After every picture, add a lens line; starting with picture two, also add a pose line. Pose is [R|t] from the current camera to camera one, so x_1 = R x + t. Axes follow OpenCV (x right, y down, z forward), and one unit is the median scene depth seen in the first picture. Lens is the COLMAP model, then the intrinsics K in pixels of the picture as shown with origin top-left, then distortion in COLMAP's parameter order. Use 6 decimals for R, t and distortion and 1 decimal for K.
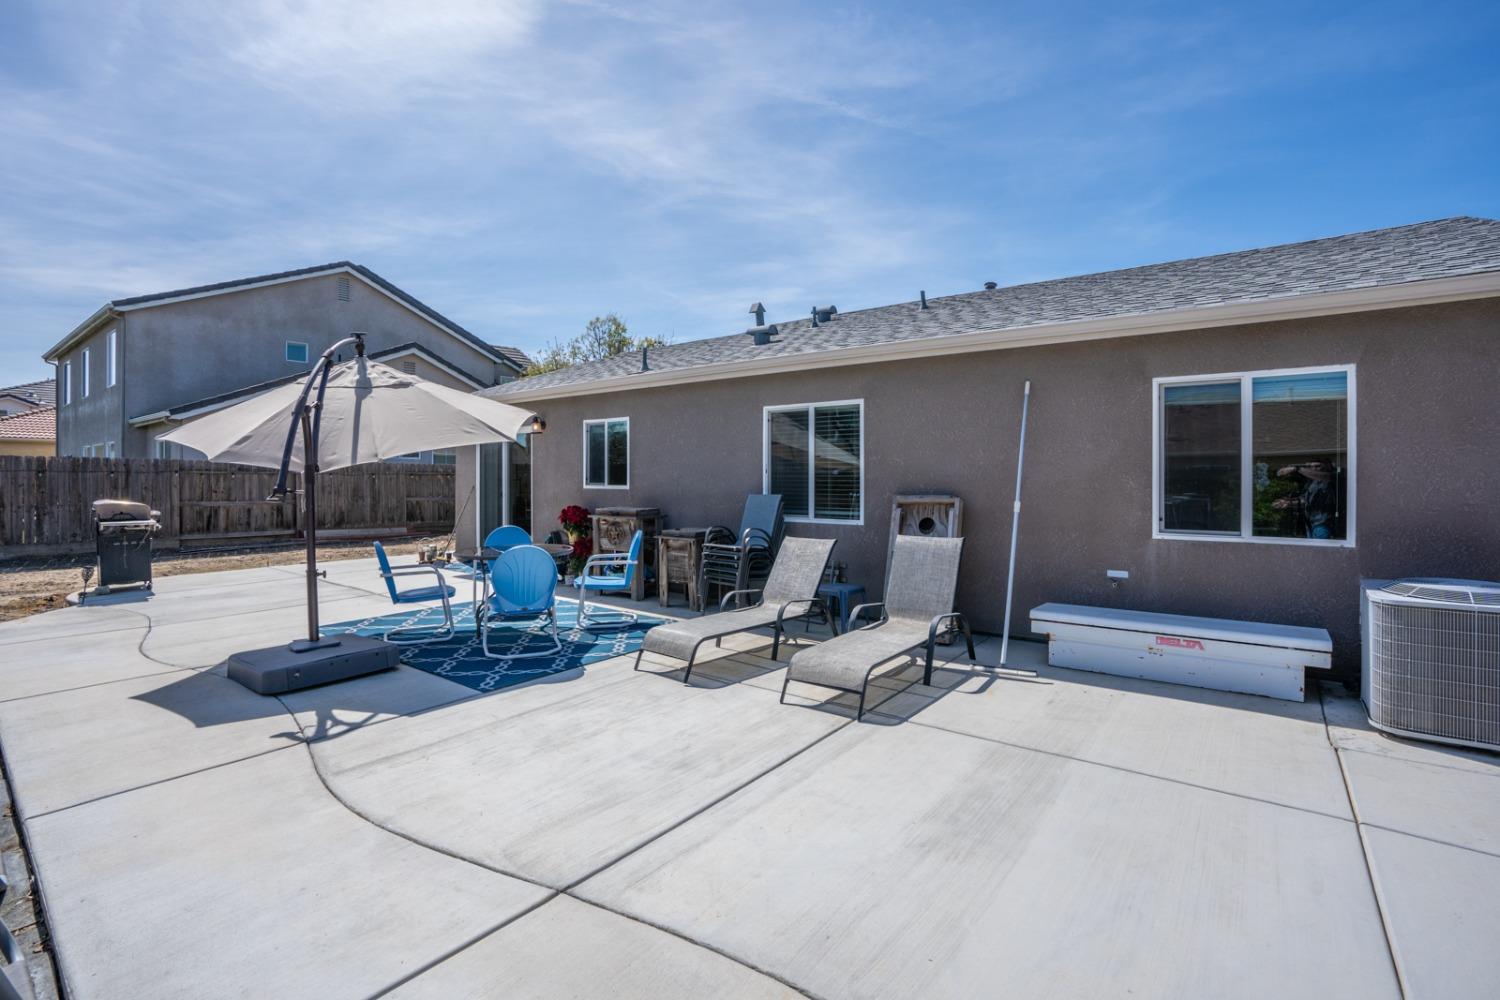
lens RADIAL K [[691.4, 0, 757.8], [0, 691.4, 489.0], [0, 0, 1]] dist [-0.055373, 0.012712]
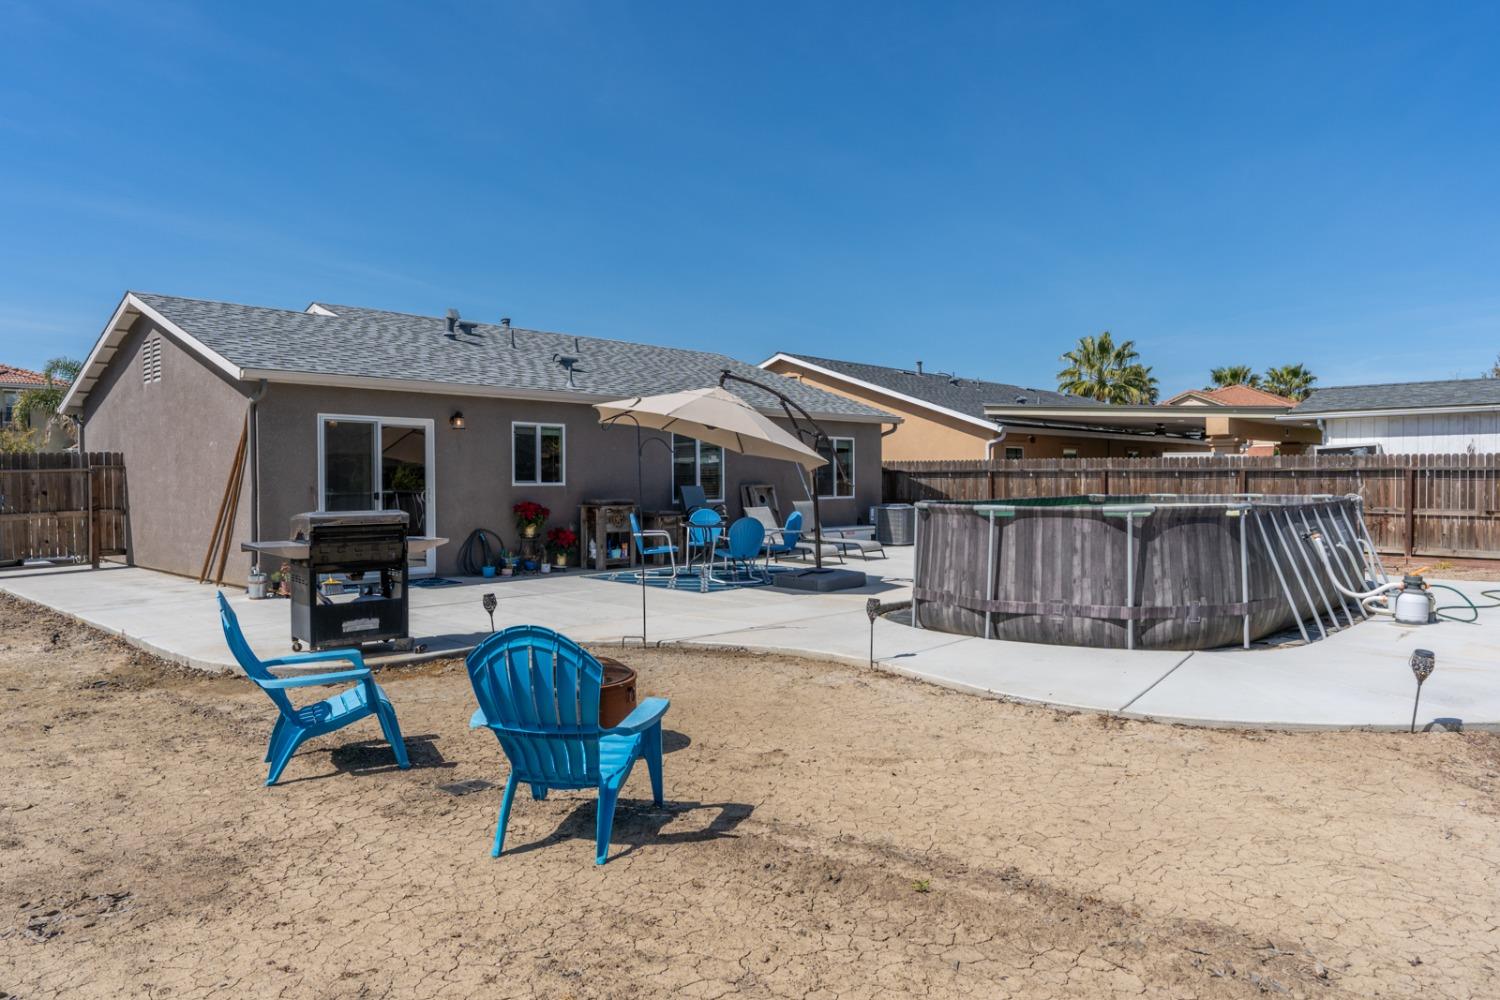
lens RADIAL K [[980.2, 0, 765.6], [0, 980.2, 488.7], [0, 0, 1]] dist [-0.001850, -0.001447]
pose [[0.094179, -0.010211, 0.995503, -2.176088], [0.021030, 0.999745, 0.008265, -0.000396], [-0.995333, 0.020157, 0.094370, 0.592423]]
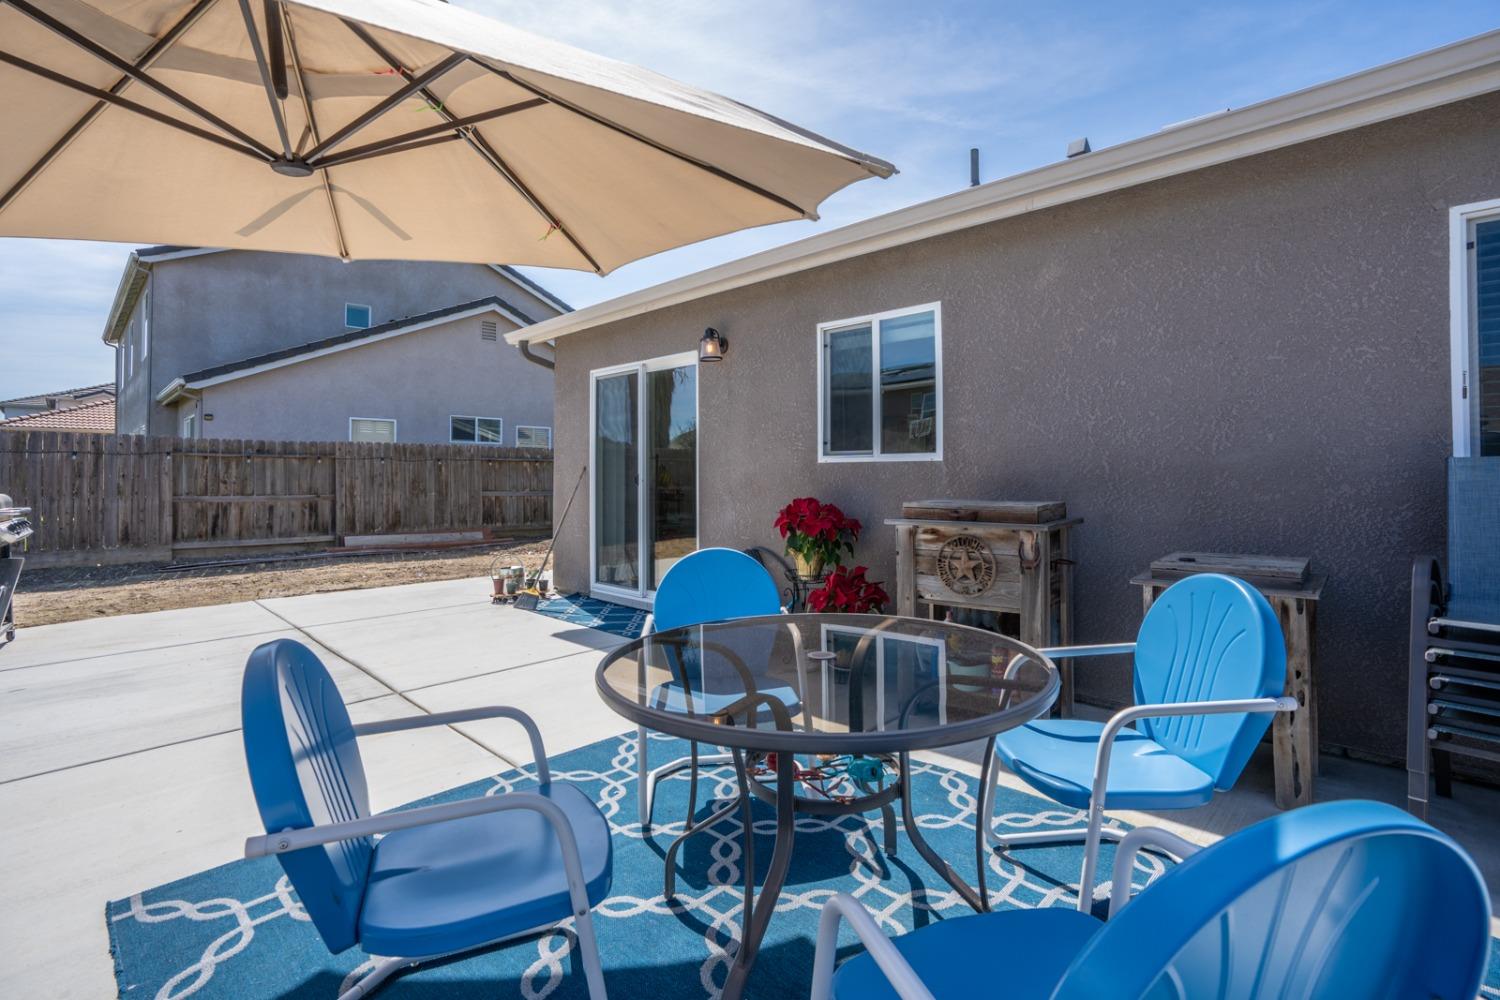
lens RADIAL K [[702.2, 0, 751.3], [0, 702.2, 467.1], [0, 0, 1]] dist [-0.038761, 0.000563]
pose [[0.992855, -0.006374, -0.119155, -0.304185], [0.002871, 0.999559, -0.029547, 0.021123], [0.119290, 0.028994, 0.992436, 0.634645]]
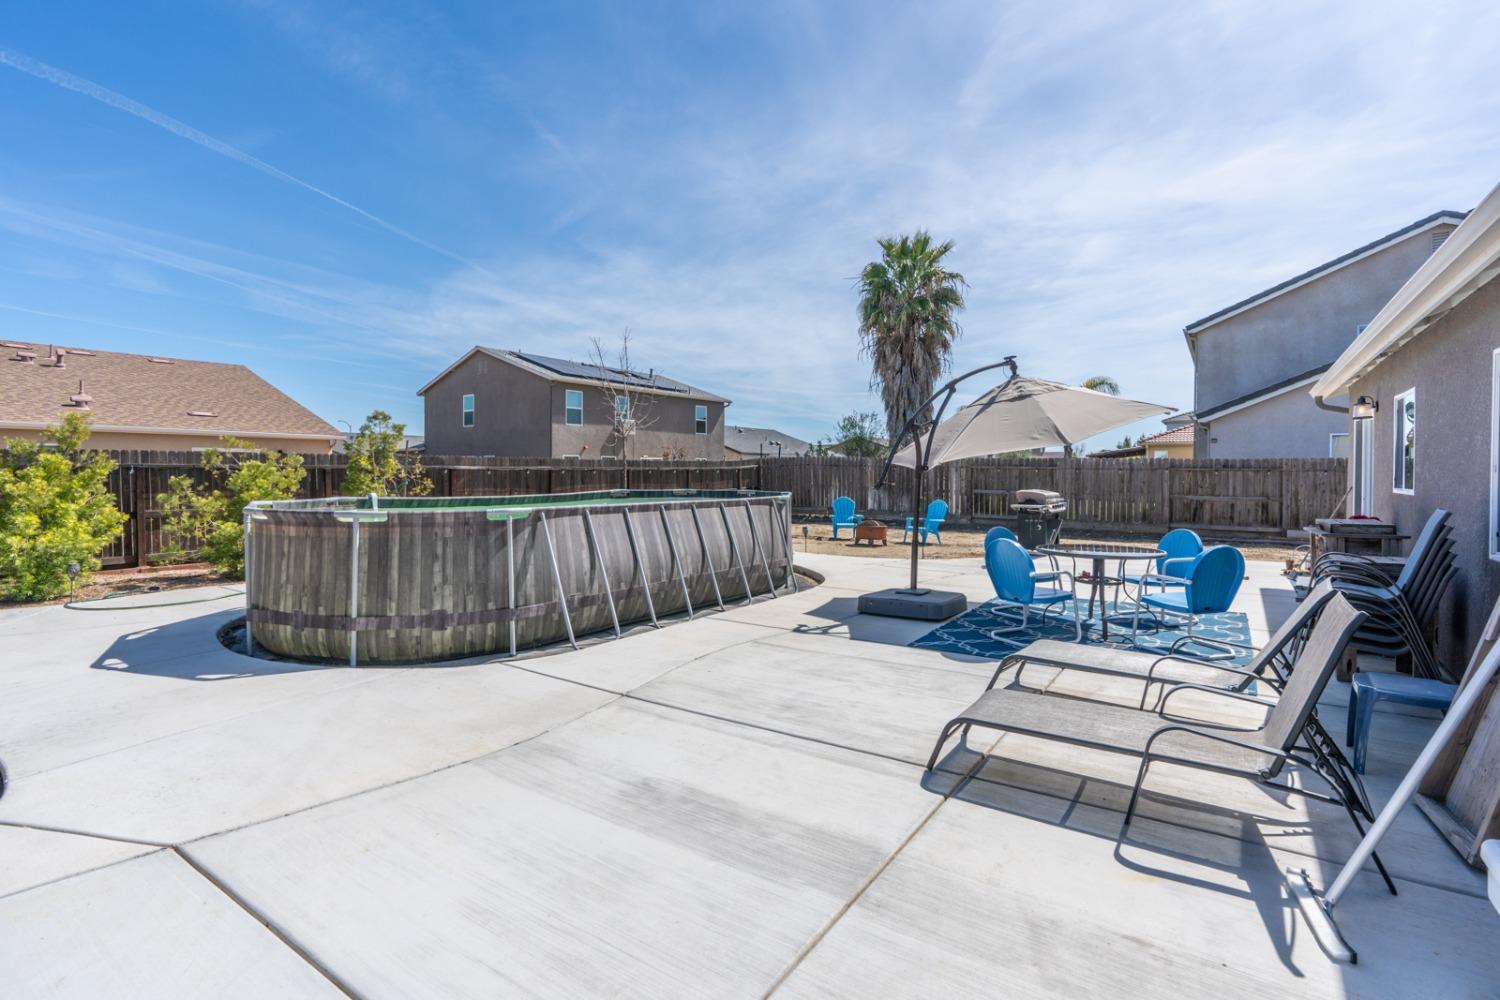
lens RADIAL K [[687.3, 0, 764.6], [0, 687.3, 487.1], [0, 0, 1]] dist [-0.010521, 0.000226]
pose [[0.060326, 0.023613, -0.997899, 0.513343], [-0.021289, 0.999523, 0.022365, -0.010143], [0.997952, 0.019895, 0.060800, 0.399716]]
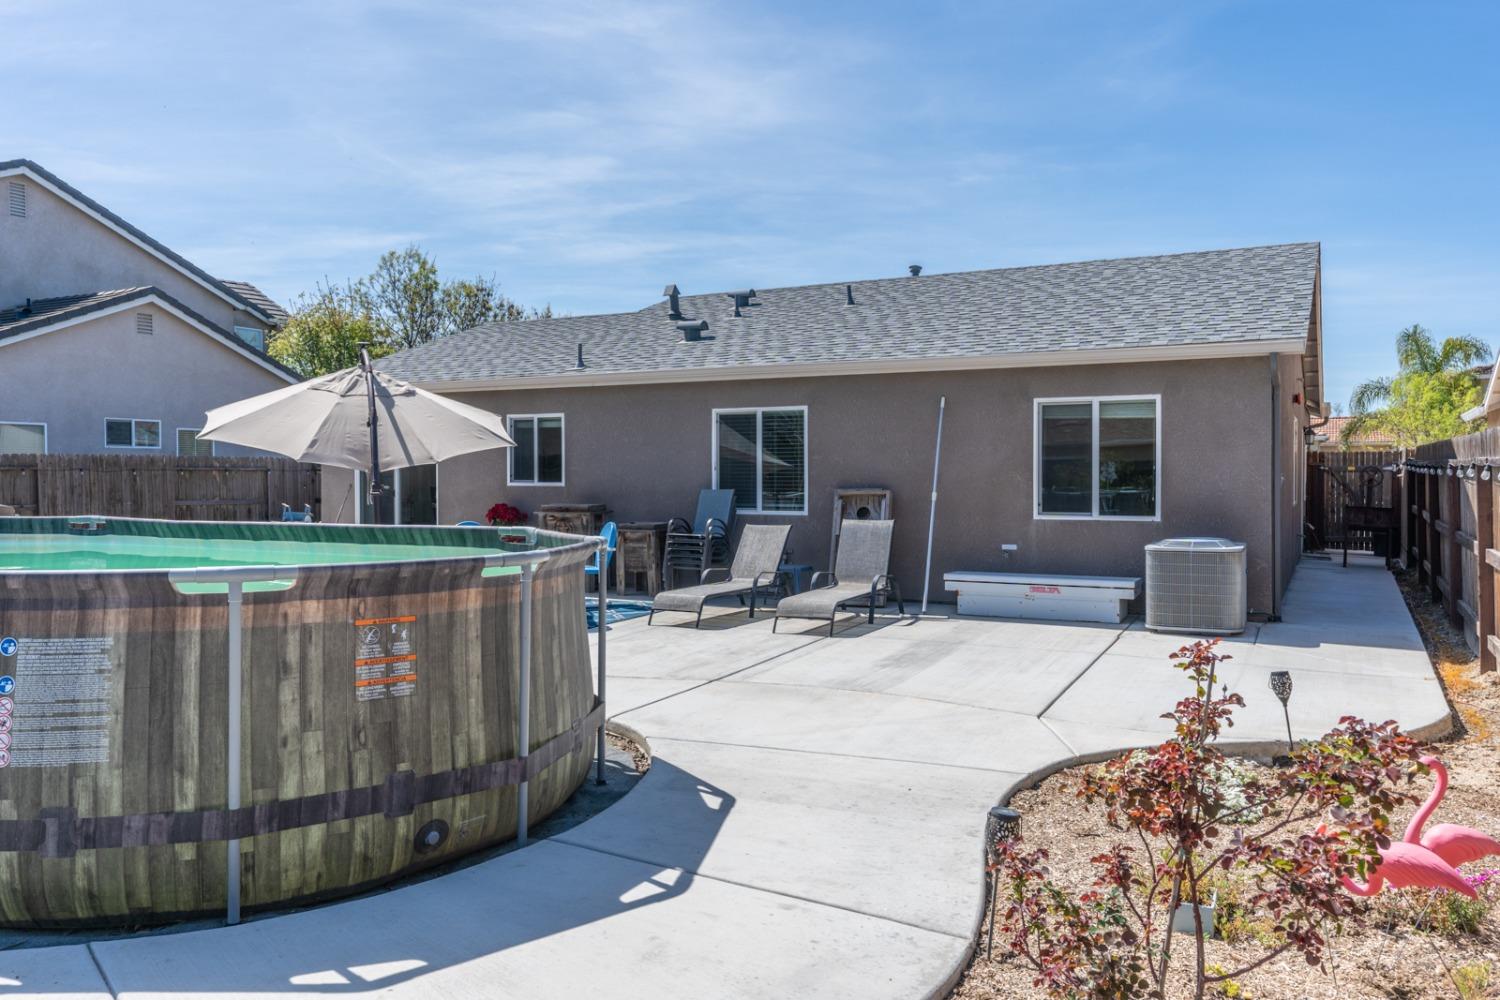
lens RADIAL K [[1099.9, 0, 750.0], [0, 1099.9, 500.0], [0, 0, 1]] dist [0.004805, 0.002665]
pose [[0.984119, -0.007727, 0.177343, -0.243359], [0.006009, 0.999930, 0.010223, 0.007010], [-0.177409, -0.008995, 0.984096, -0.718460]]
